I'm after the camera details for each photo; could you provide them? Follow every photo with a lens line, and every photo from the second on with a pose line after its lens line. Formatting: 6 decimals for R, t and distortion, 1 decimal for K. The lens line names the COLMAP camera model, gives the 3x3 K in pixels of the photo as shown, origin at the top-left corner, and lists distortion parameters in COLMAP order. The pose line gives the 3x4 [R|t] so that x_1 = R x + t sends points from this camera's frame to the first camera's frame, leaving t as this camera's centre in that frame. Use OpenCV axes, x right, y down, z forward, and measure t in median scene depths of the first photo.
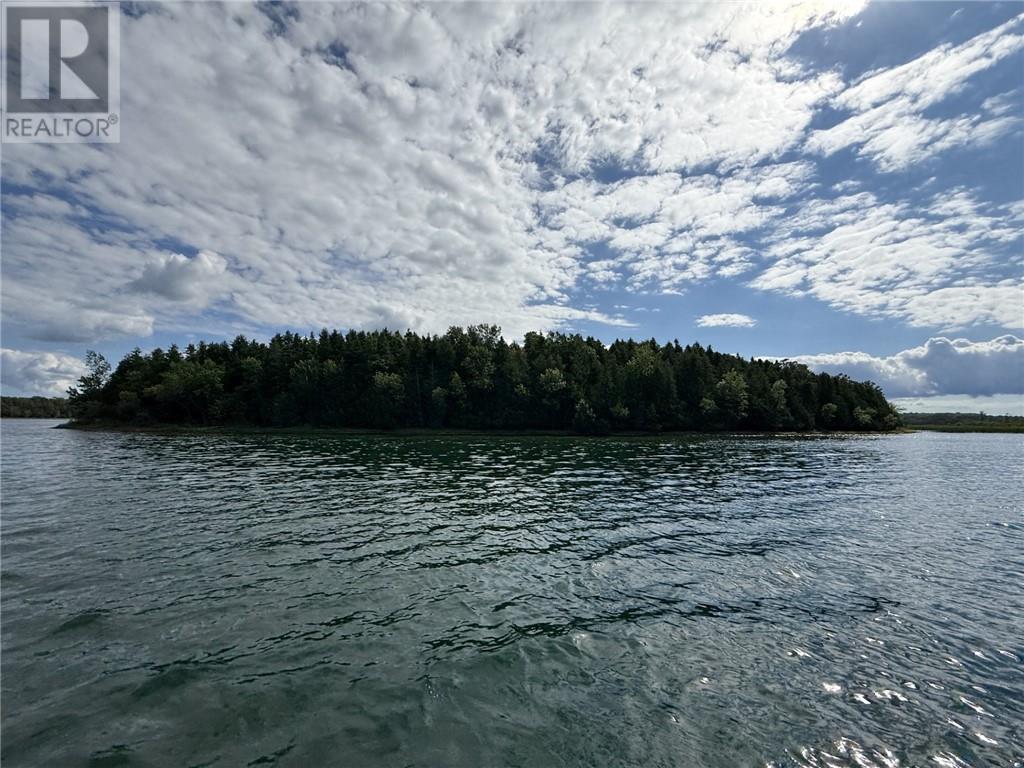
lens RADIAL K [[769.7, 0, 512.9], [0, 769.7, 388.8], [0, 0, 1]] dist [0.006309, -0.013267]
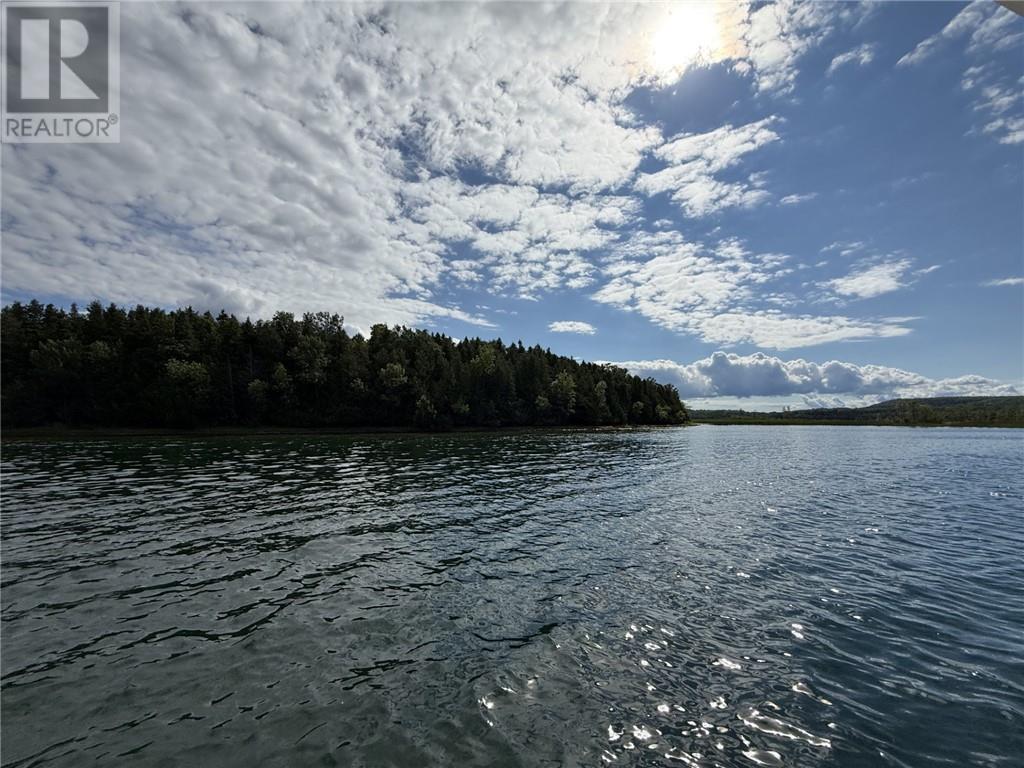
lens RADIAL K [[769.7, 0, 512.9], [0, 769.7, 388.8], [0, 0, 1]] dist [0.006309, -0.013267]
pose [[0.814241, 0.015762, 0.580314, -0.421310], [-0.021789, 0.999757, 0.003419, -0.000929], [-0.580119, -0.015428, 0.814386, 0.129474]]
